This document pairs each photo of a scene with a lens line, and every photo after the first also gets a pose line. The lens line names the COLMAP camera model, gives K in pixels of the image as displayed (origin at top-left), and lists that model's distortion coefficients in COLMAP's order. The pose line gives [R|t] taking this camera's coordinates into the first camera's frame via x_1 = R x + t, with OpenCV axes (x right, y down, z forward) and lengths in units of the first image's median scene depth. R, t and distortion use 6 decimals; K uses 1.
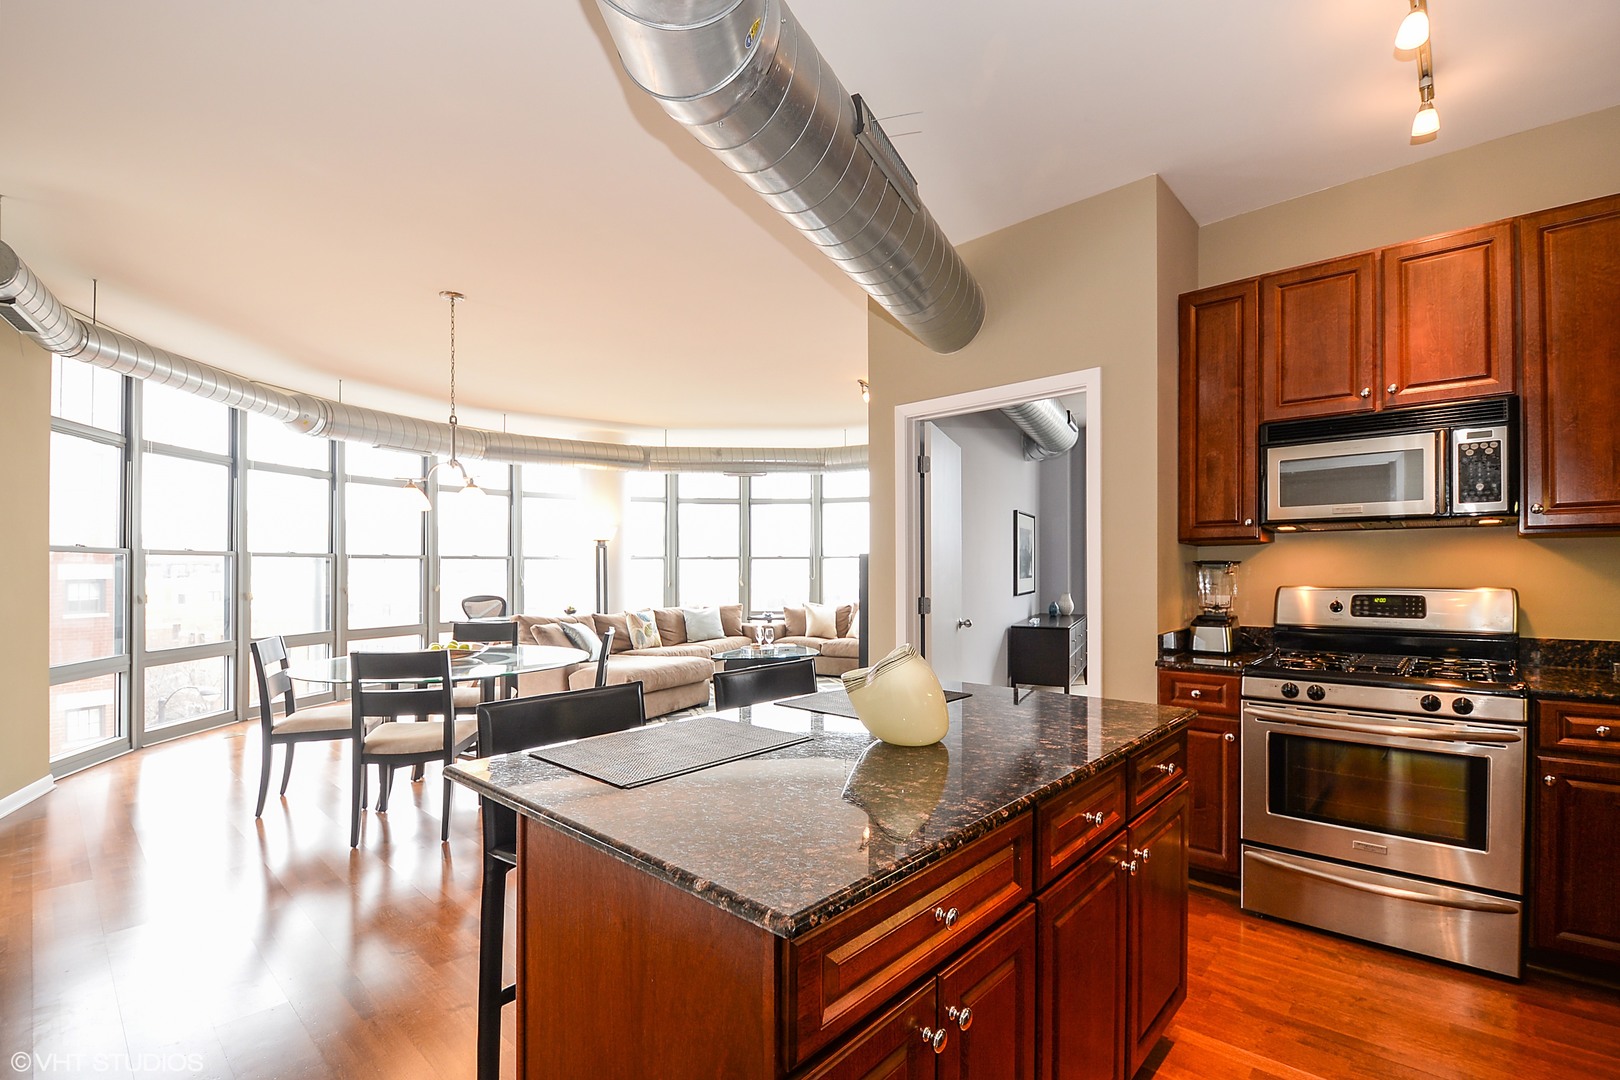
lens RADIAL K [[721.0, 0, 801.8], [0, 721.0, 563.5], [0, 0, 1]] dist [-0.000196, -0.008588]
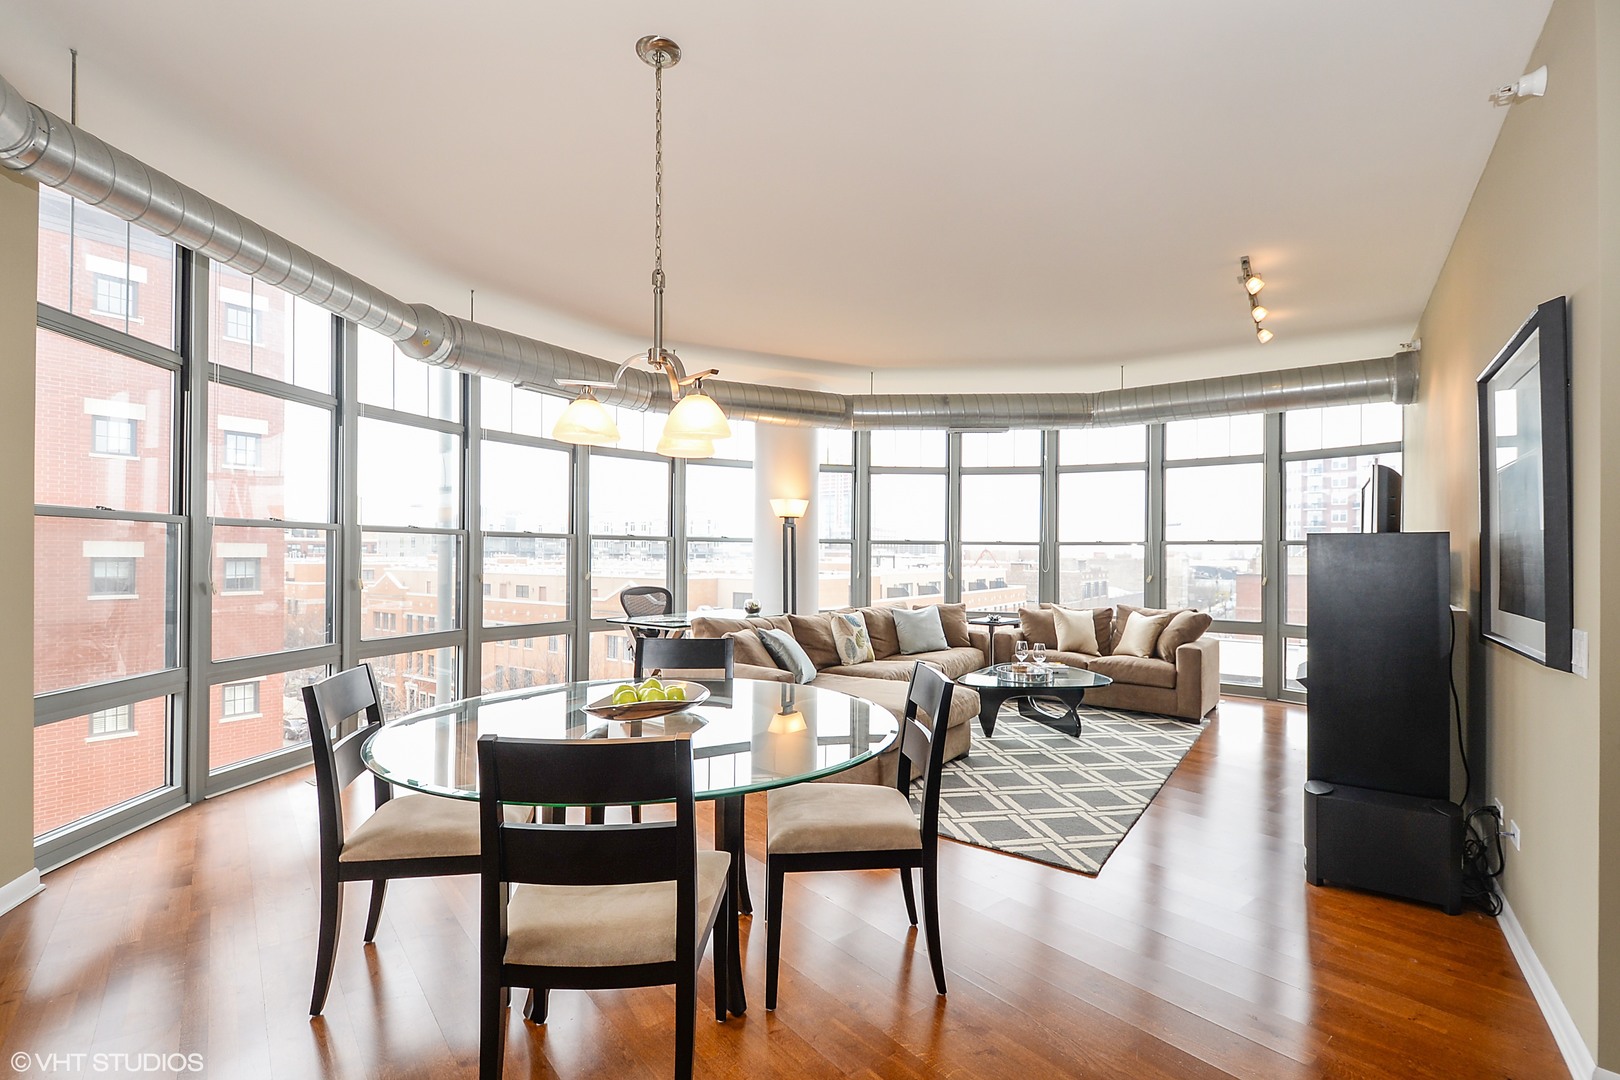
lens RADIAL K [[704.9, 0, 800.3], [0, 704.9, 559.1], [0, 0, 1]] dist [0.000122, -0.000446]
pose [[0.989775, 0.014521, -0.141899, -0.174657], [-0.012885, 0.999840, 0.012447, 0.003117], [0.142057, -0.010491, 0.989803, 0.283466]]
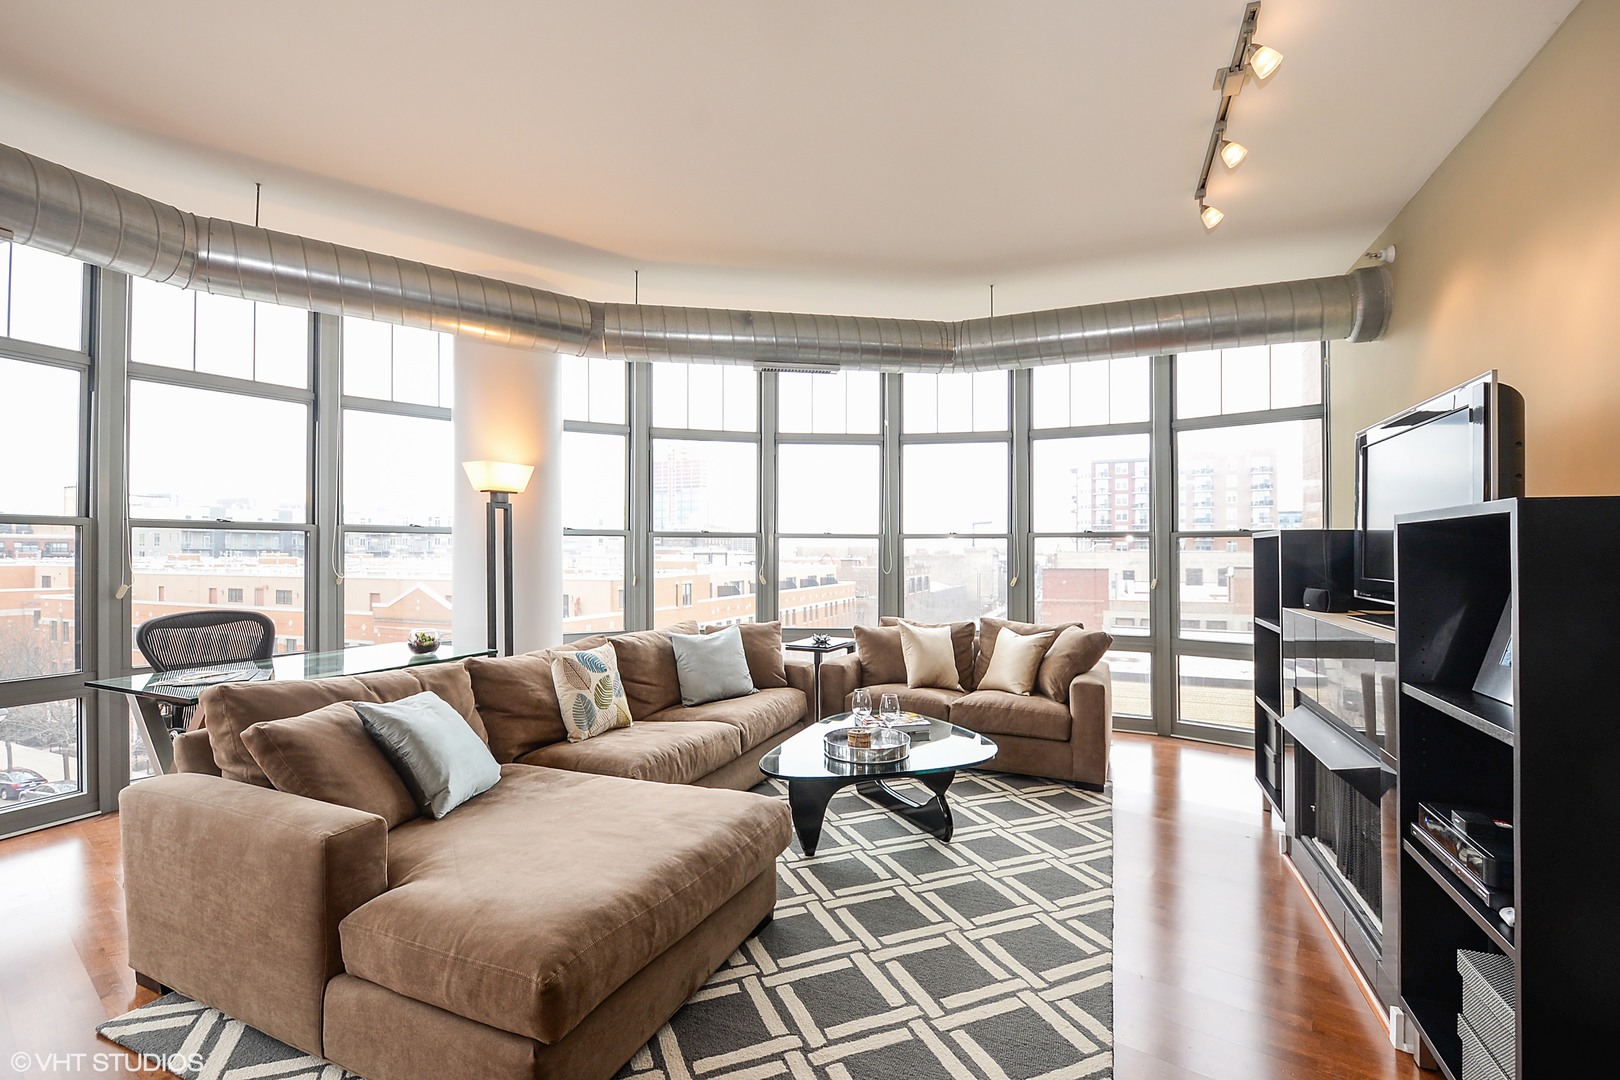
lens RADIAL K [[704.9, 0, 800.3], [0, 704.9, 559.1], [0, 0, 1]] dist [0.000122, -0.000446]
pose [[0.995838, 0.008684, 0.090723, -0.134372], [-0.010014, 0.999849, 0.014224, 0.003765], [-0.090585, -0.015074, 0.995775, 0.569223]]
